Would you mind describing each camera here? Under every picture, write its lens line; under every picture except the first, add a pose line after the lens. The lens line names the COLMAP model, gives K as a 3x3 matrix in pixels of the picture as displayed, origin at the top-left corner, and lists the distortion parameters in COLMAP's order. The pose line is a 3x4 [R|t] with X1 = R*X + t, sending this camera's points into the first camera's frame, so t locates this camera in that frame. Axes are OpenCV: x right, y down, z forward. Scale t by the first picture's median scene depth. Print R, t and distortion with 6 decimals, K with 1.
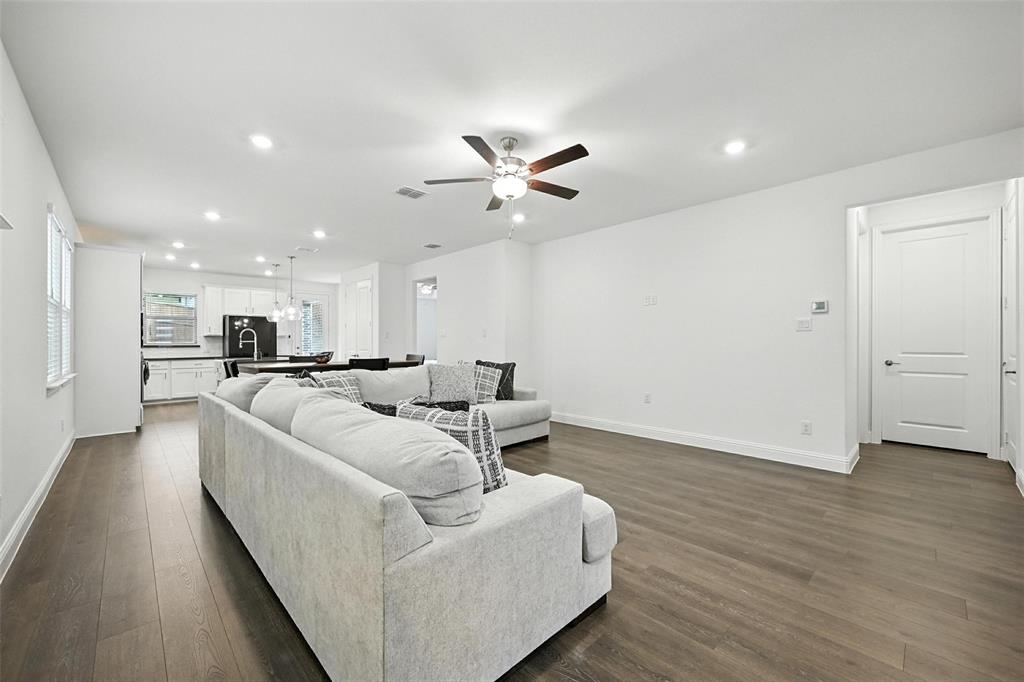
lens RADIAL K [[408.0, 0, 508.2], [0, 408.0, 344.0], [0, 0, 1]] dist [-0.000947, 0.000122]
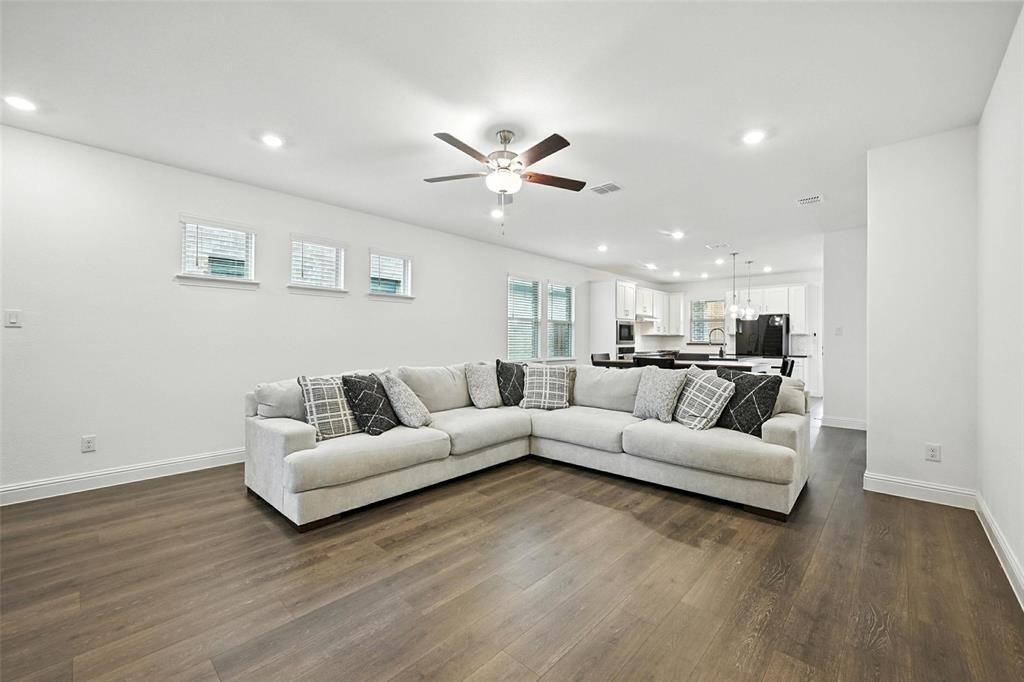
lens RADIAL K [[408.0, 0, 512.7], [0, 408.0, 334.4], [0, 0, 1]] dist [-0.000947, 0.000122]
pose [[0.061639, -0.015194, -0.997983, 0.704773], [-0.003837, 0.999873, -0.015460, -0.004709], [0.998091, 0.004783, 0.061572, 0.692742]]
